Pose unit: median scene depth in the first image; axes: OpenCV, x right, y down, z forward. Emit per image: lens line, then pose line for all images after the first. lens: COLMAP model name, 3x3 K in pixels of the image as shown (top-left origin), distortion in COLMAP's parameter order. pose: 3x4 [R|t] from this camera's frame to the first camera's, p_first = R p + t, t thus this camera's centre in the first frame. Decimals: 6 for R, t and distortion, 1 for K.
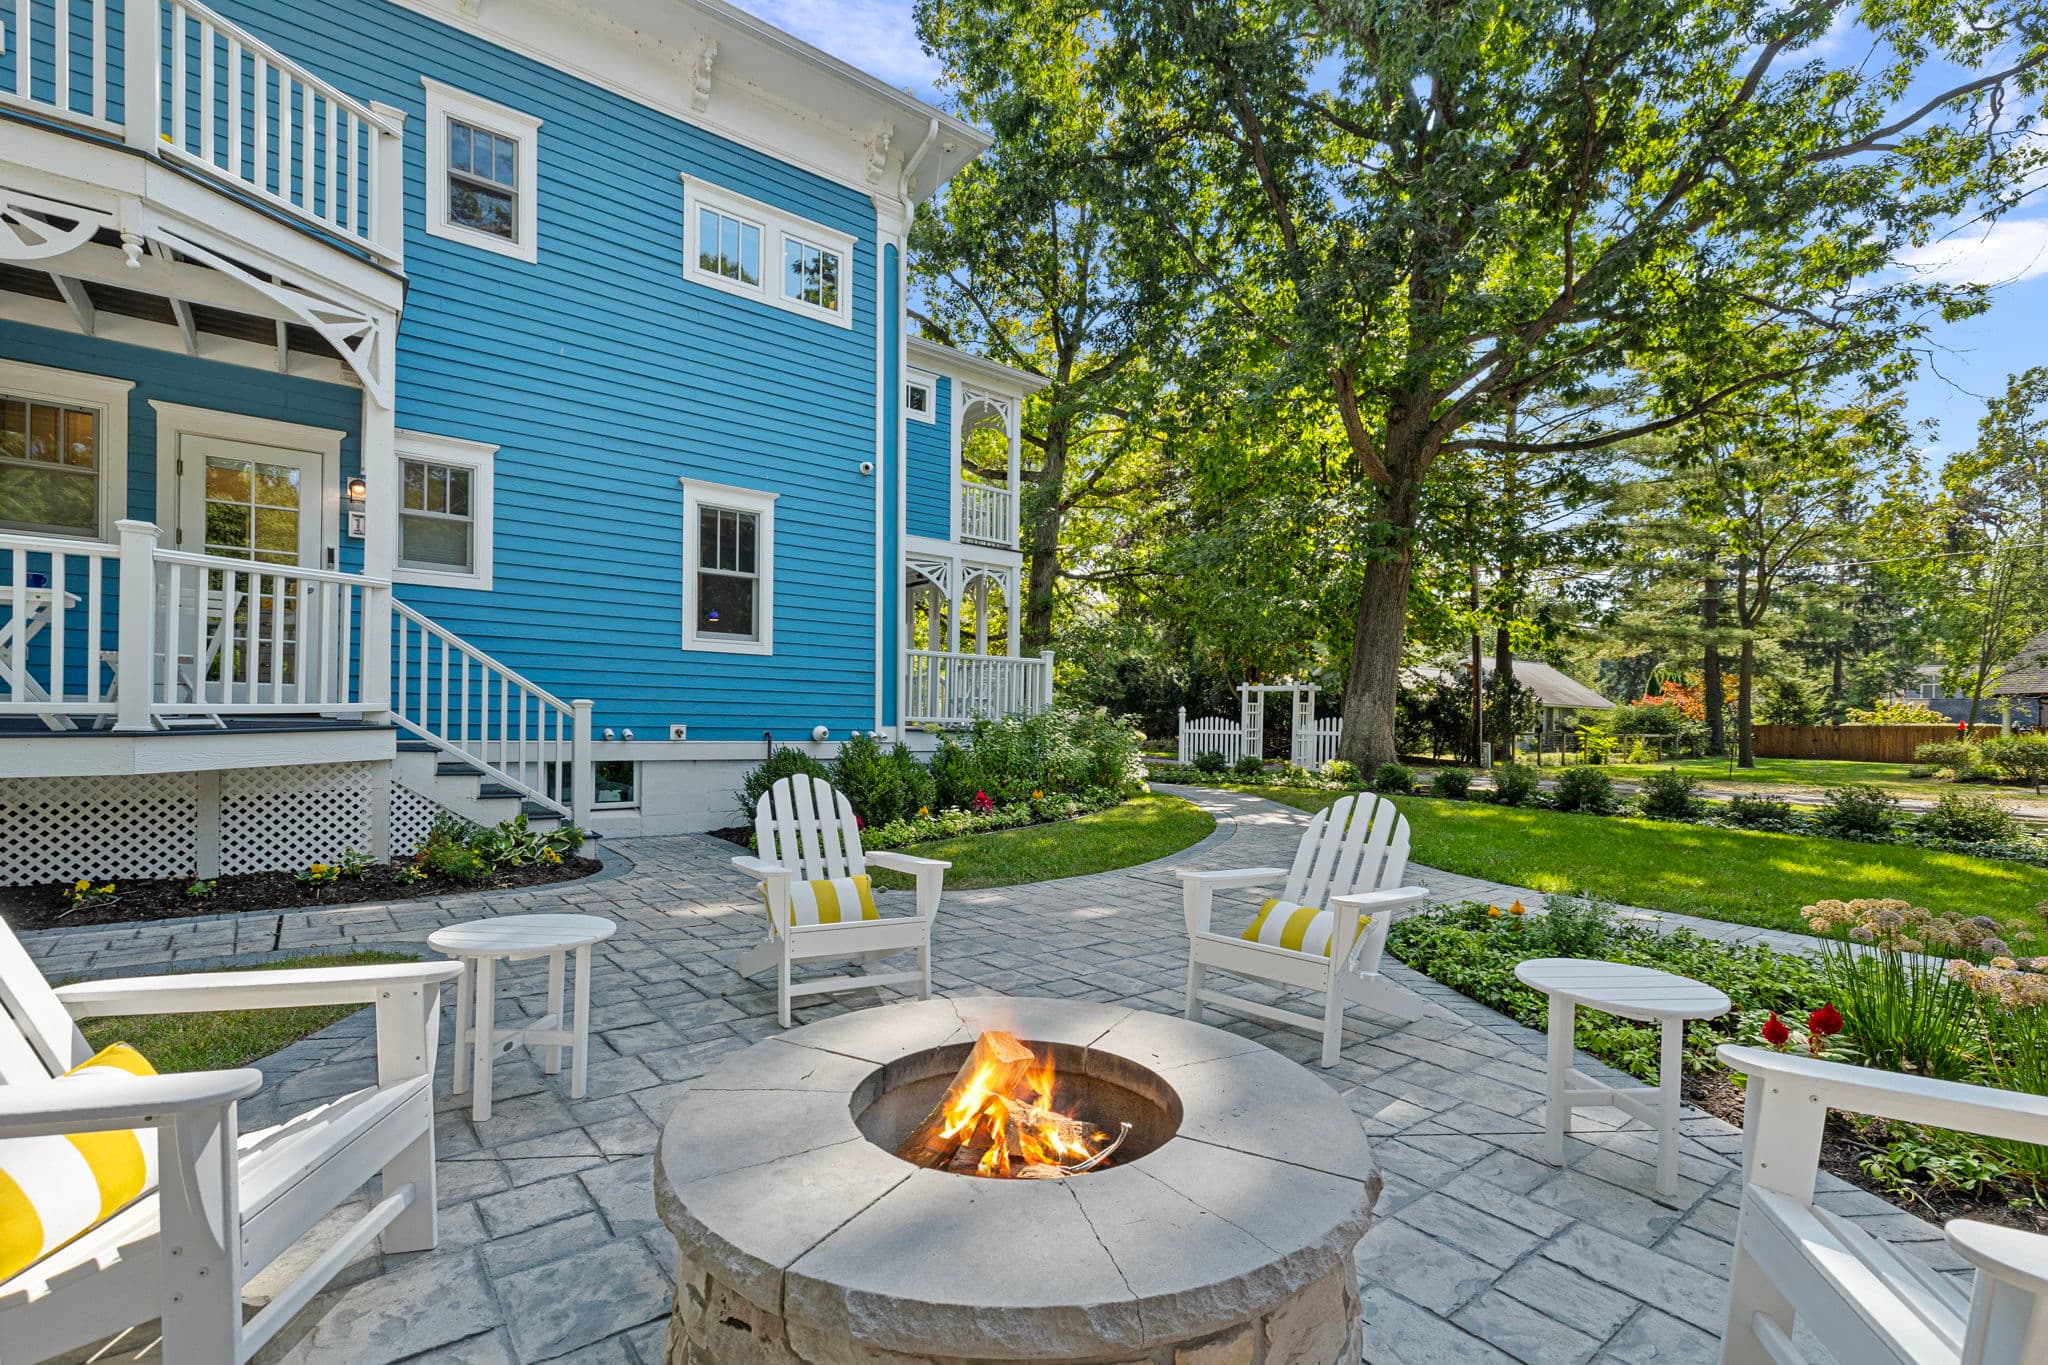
lens RADIAL K [[893.7, 0, 1030.9], [0, 893.7, 733.9], [0, 0, 1]] dist [-0.000832, -0.000327]
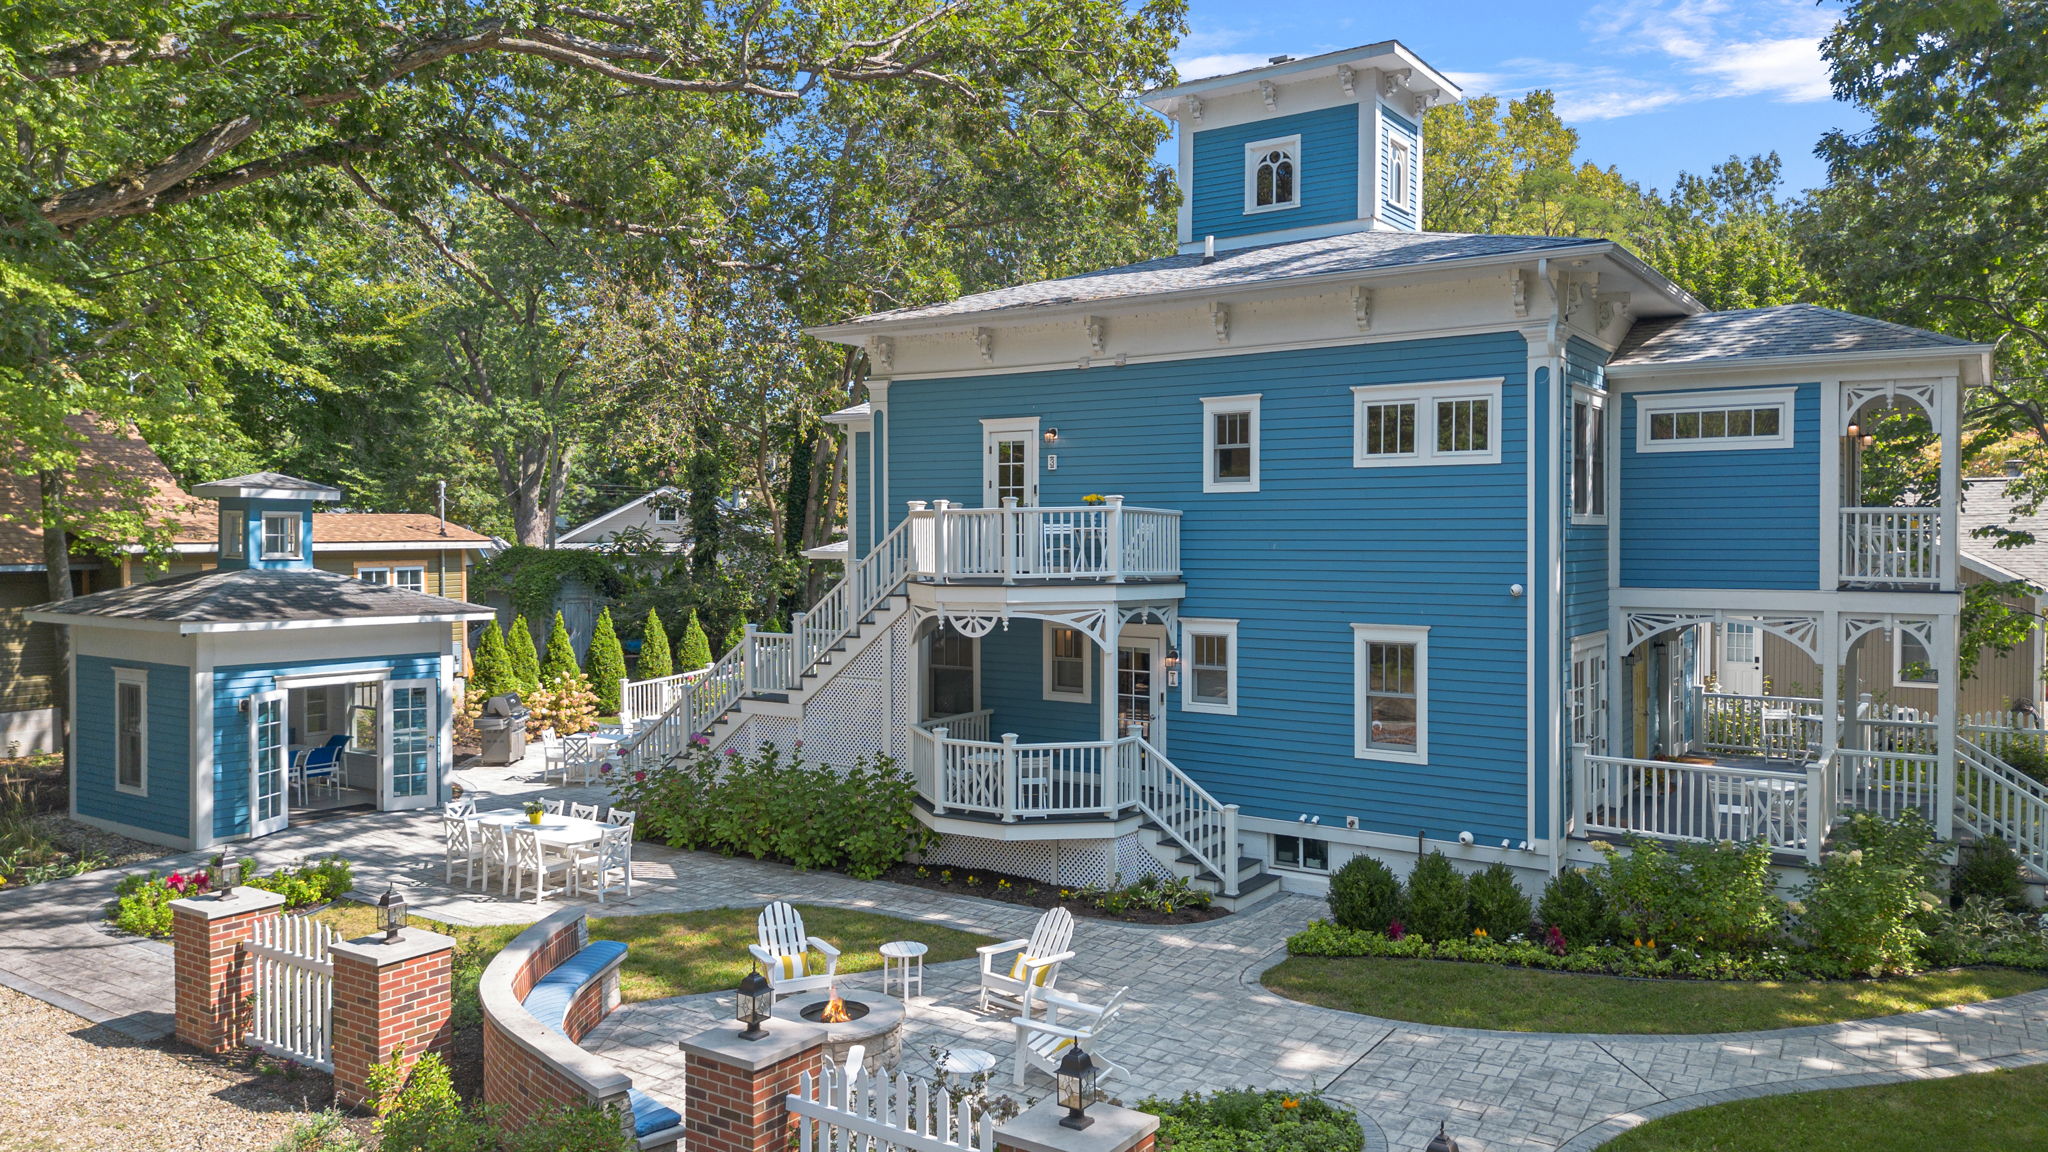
lens RADIAL K [[1400.2, 0, 1024.0], [0, 1400.2, 576.0], [0, 0, 1]] dist [0.050683, -0.001301]
pose [[0.310253, 0.008114, -0.950620, 1.345360], [-0.007167, 0.999955, 0.006195, -0.357326], [0.950627, 0.004891, 0.310297, -0.067292]]
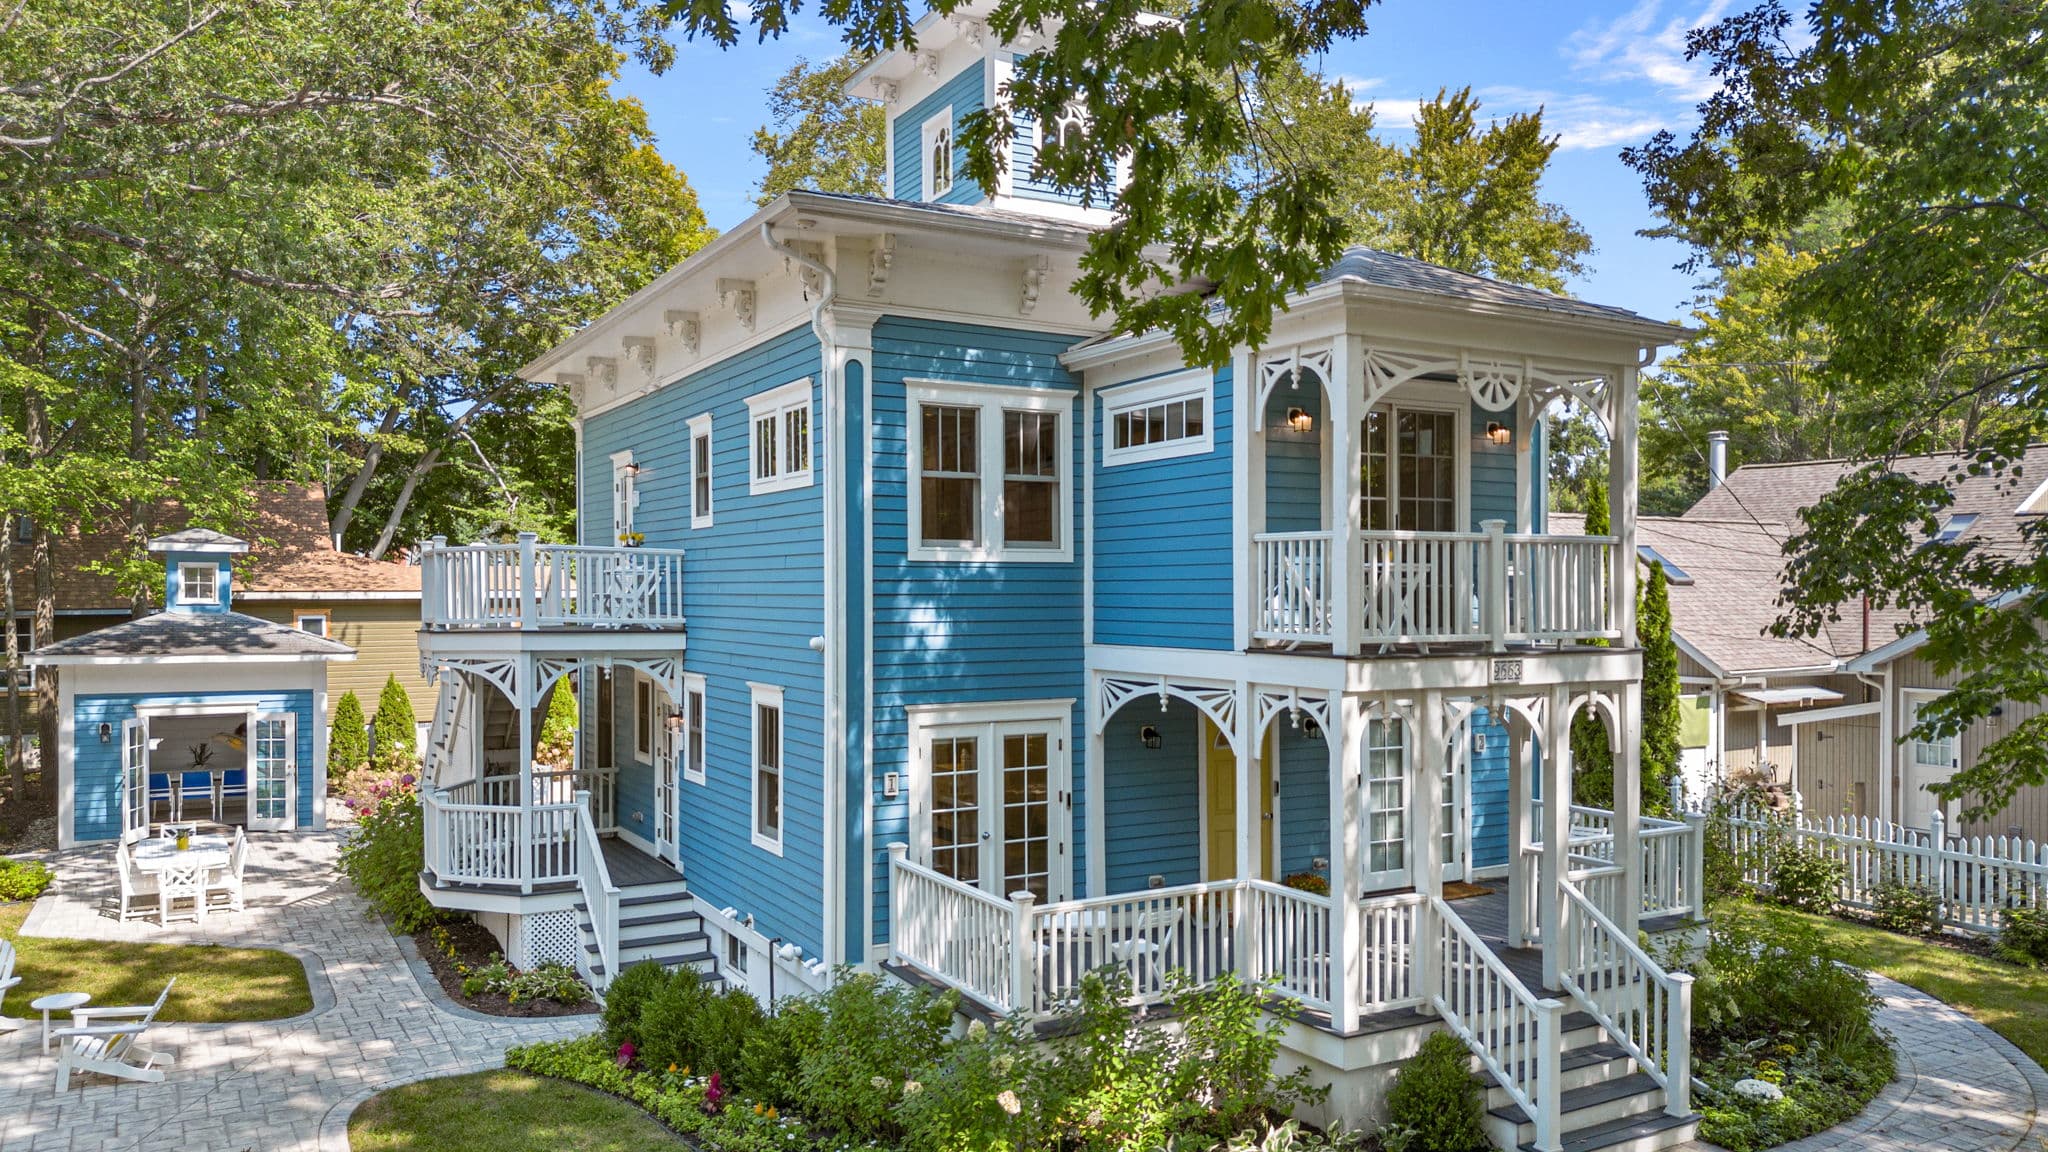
lens RADIAL K [[1422.5, 0, 1065.4], [0, 1422.5, 616.0], [0, 0, 1]] dist [-0.001121, -0.001526]
pose [[-0.109205, 0.002737, -0.994015, 1.228382], [-0.012794, 0.999910, 0.004159, -0.370897], [0.993937, 0.013171, -0.109160, 1.531398]]
